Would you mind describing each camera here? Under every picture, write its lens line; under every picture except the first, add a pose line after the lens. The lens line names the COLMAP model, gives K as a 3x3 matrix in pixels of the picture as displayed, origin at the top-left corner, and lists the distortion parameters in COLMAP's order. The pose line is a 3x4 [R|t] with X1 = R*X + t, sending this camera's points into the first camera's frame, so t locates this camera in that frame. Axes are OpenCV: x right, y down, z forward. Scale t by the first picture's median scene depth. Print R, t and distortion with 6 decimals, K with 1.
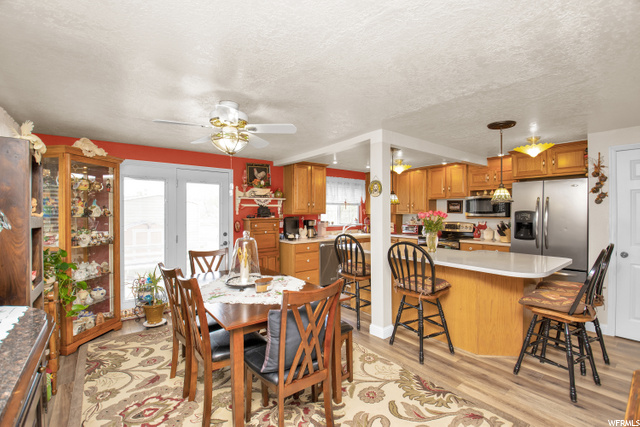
lens RADIAL K [[281.2, 0, 309.3], [0, 281.2, 212.2], [0, 0, 1]] dist [-0.033409, -0.000485]
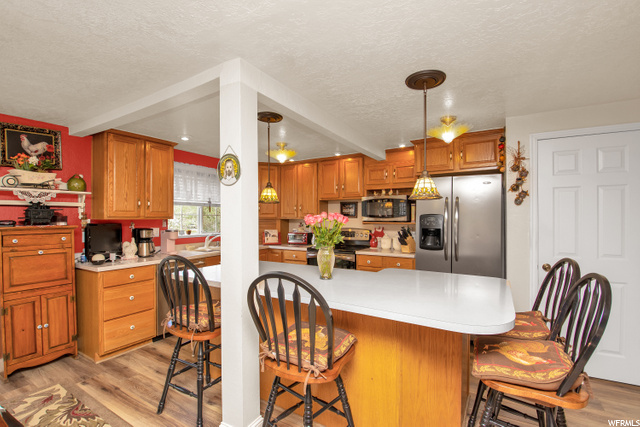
lens RADIAL K [[289.8, 0, 317.0], [0, 289.8, 222.1], [0, 0, 1]] dist [-0.001165, 0.000132]
pose [[0.921750, -0.005759, 0.387743, 0.117166], [0.000718, 0.999913, 0.013145, 0.005778], [-0.387785, -0.011837, 0.921674, 0.281009]]
